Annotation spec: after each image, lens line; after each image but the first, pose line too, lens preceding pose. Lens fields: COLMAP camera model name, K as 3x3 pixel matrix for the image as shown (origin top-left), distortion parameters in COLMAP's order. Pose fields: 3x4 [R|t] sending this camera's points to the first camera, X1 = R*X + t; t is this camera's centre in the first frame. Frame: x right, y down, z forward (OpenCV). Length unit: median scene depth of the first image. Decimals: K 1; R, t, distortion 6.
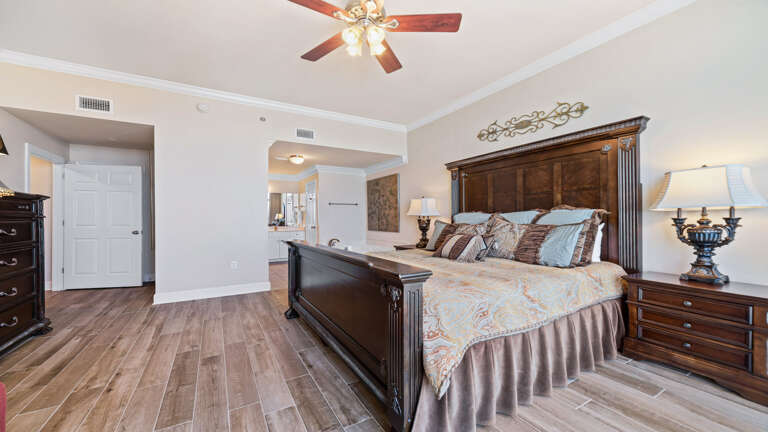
lens RADIAL K [[295.3, 0, 388.2], [0, 295.3, 218.3], [0, 0, 1]] dist [-0.012915, -0.000073]
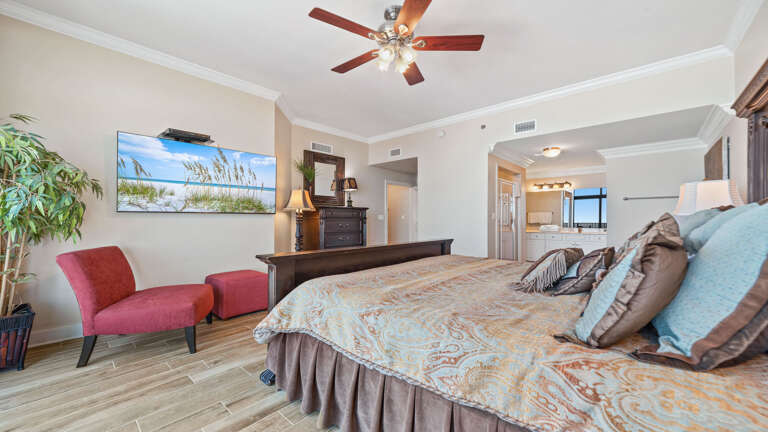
lens RADIAL K [[295.3, 0, 385.7], [0, 295.3, 216.1], [0, 0, 1]] dist [-0.012915, -0.000073]
pose [[0.289041, -0.006378, -0.957295, 0.517015], [0.000802, 0.999979, -0.006421, -0.004388], [0.957316, 0.001088, 0.289040, 0.363334]]
